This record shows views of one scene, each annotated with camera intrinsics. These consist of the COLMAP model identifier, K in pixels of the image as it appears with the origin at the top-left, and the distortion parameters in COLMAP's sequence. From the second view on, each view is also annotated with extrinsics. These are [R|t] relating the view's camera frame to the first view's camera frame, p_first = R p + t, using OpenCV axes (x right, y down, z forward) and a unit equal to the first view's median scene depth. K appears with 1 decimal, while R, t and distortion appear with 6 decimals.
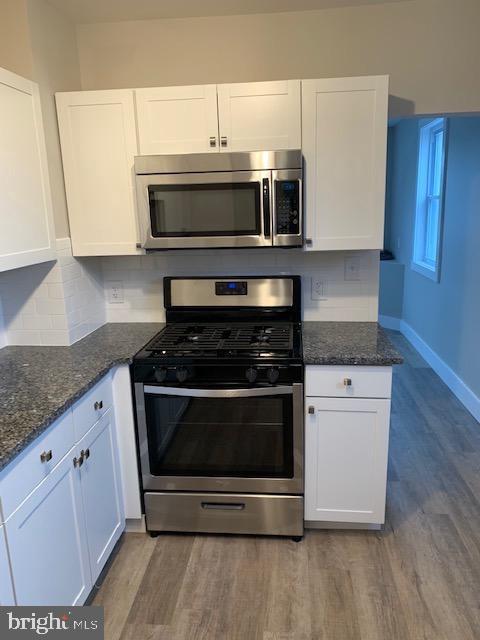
lens RADIAL K [[489.1, 0, 243.8], [0, 489.1, 317.5], [0, 0, 1]] dist [0.034246, -0.050943]
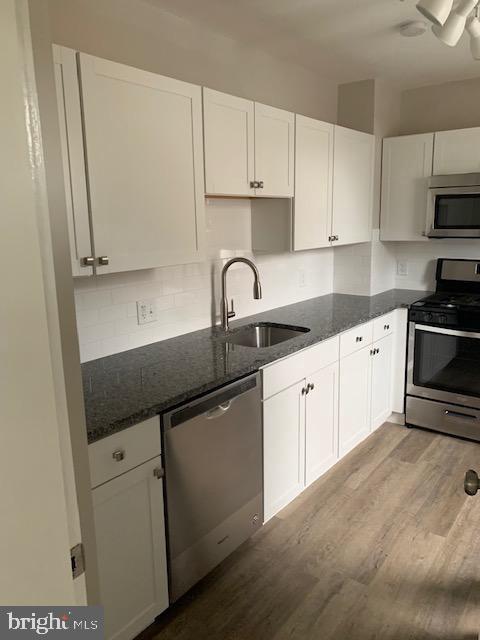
lens RADIAL K [[489.1, 0, 243.8], [0, 489.1, 317.5], [0, 0, 1]] dist [0.034246, -0.050943]
pose [[0.853516, 0.121292, -0.506754, 0.120099], [-0.111395, 0.992521, 0.049941, 0.098476], [0.509021, 0.013825, 0.860643, -0.626418]]
